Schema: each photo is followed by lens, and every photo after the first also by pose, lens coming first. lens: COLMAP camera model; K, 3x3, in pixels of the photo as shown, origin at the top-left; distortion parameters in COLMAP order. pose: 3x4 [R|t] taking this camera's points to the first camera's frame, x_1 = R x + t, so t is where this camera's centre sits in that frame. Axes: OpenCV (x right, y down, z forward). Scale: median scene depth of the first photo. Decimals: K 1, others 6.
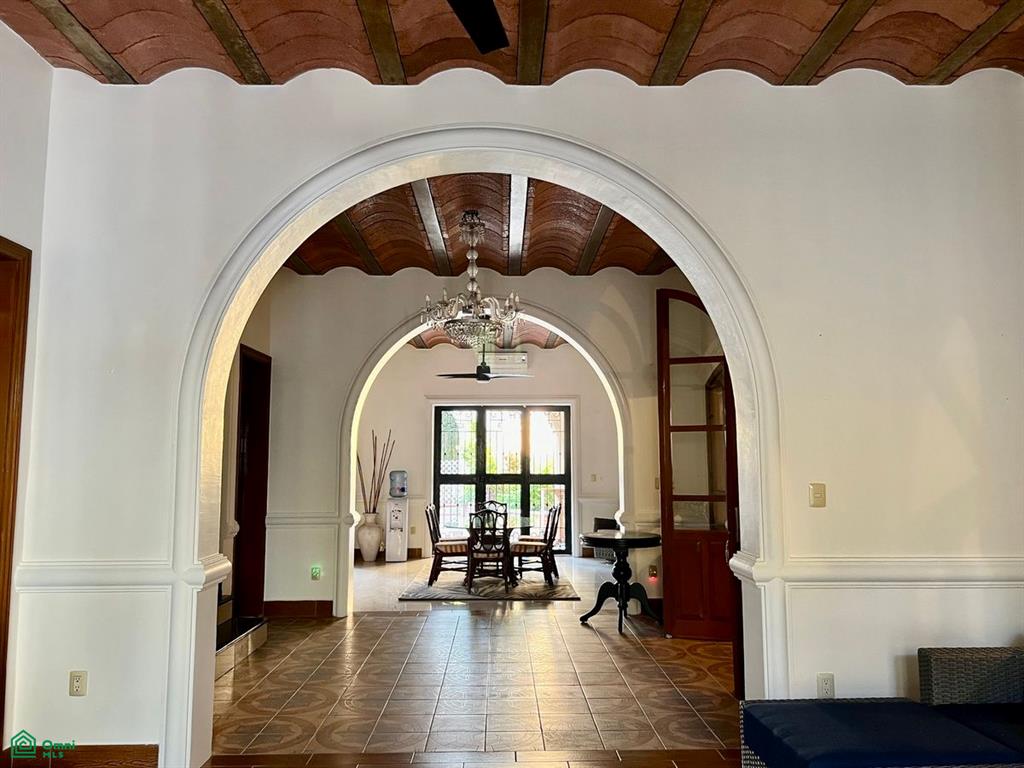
lens RADIAL K [[775.9, 0, 515.8], [0, 775.9, 389.1], [0, 0, 1]] dist [0.050221, -0.055804]
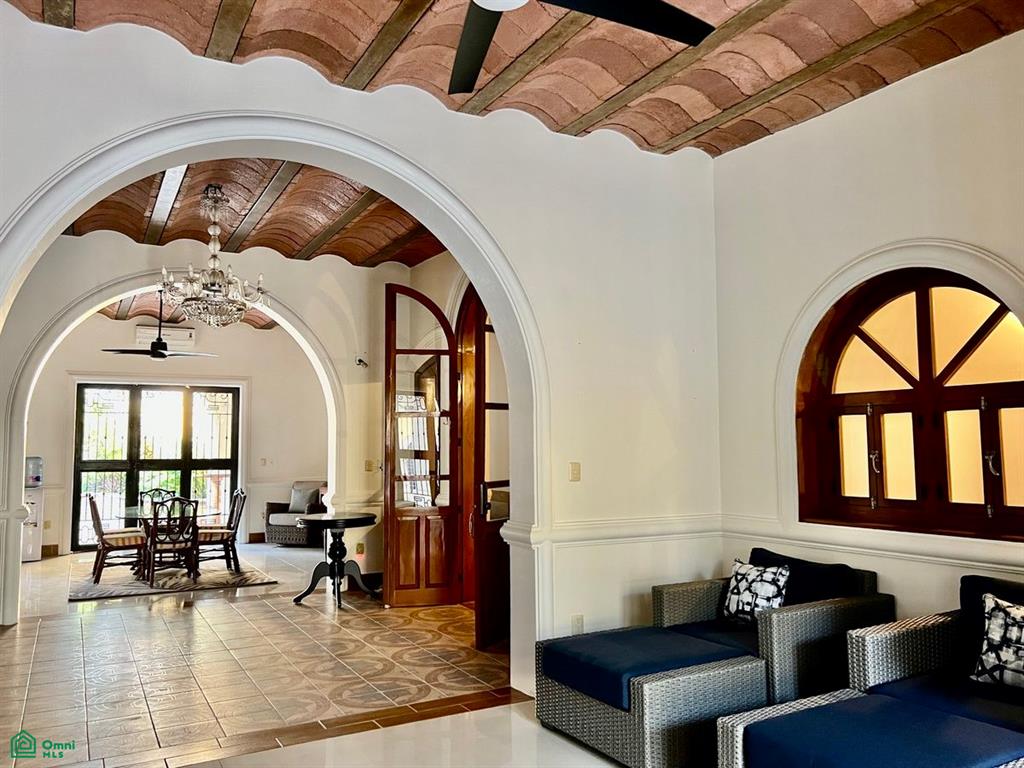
lens RADIAL K [[775.9, 0, 507.1], [0, 775.9, 385.6], [0, 0, 1]] dist [0.050221, -0.055804]
pose [[0.891642, 0.032930, 0.451541, -0.129131], [-0.040540, 0.999152, 0.007186, -0.002425], [-0.450922, -0.024713, 0.892221, -0.021690]]
